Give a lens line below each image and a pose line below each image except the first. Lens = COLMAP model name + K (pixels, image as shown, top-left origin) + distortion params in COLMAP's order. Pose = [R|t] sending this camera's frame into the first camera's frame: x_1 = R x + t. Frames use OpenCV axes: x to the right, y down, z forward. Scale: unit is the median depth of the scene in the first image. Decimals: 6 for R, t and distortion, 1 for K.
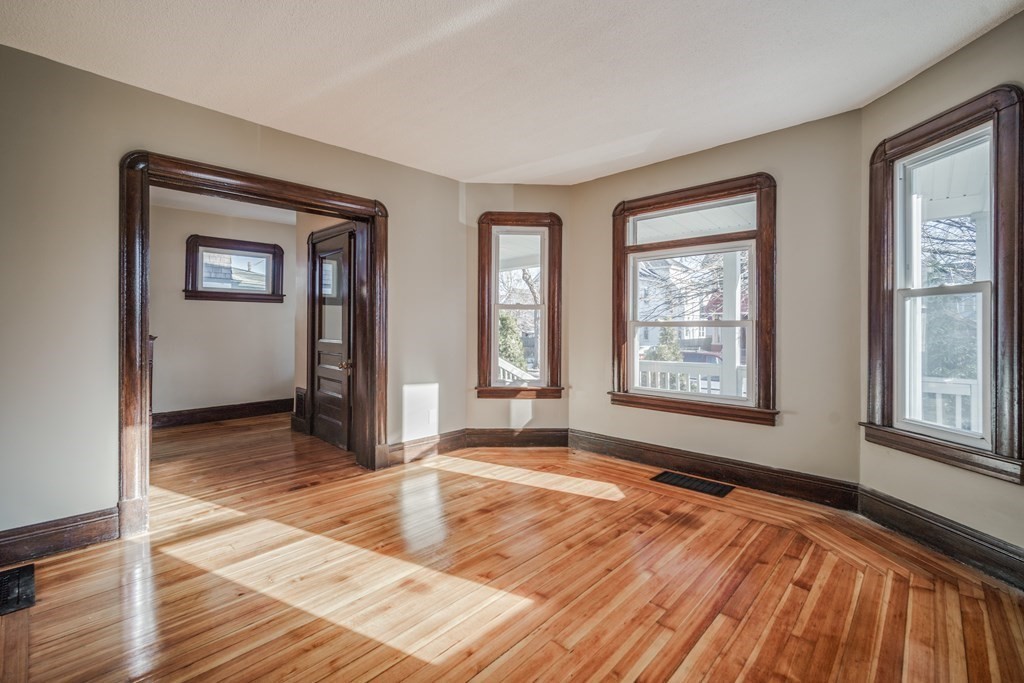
lens RADIAL K [[480.7, 0, 538.1], [0, 480.7, 326.5], [0, 0, 1]] dist [0.000783, -0.000080]
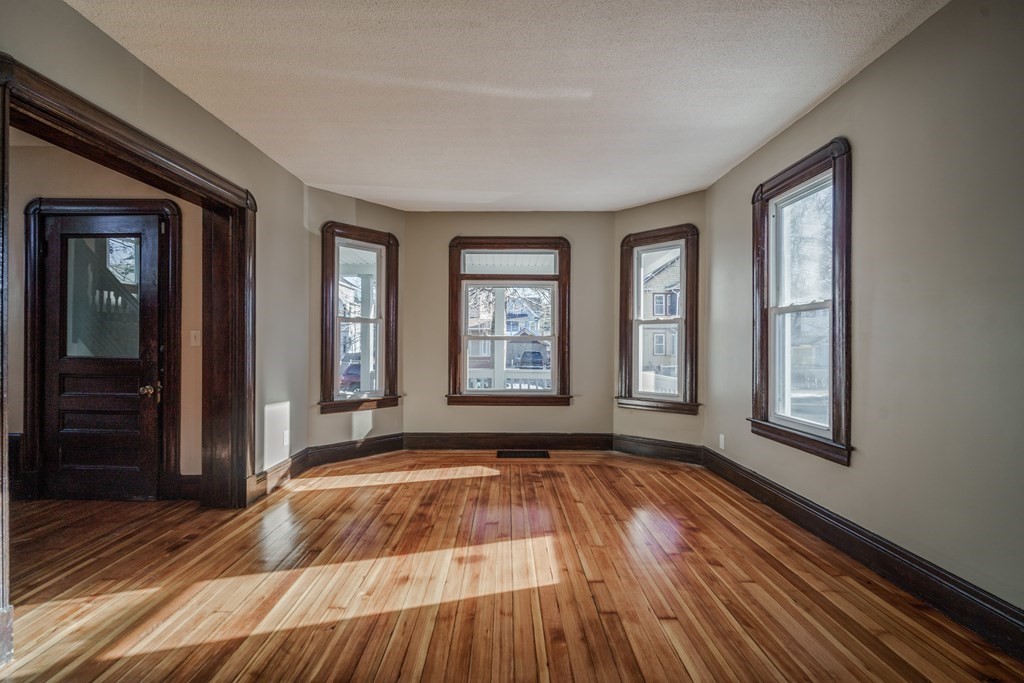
lens RADIAL K [[440.9, 0, 561.4], [0, 440.9, 344.0], [0, 0, 1]] dist [0.000850, 0.000088]
pose [[0.687990, -0.002633, 0.725716, -0.524383], [-0.002286, 0.999981, 0.005795, 0.003899], [-0.725717, -0.005646, 0.687970, 0.058293]]
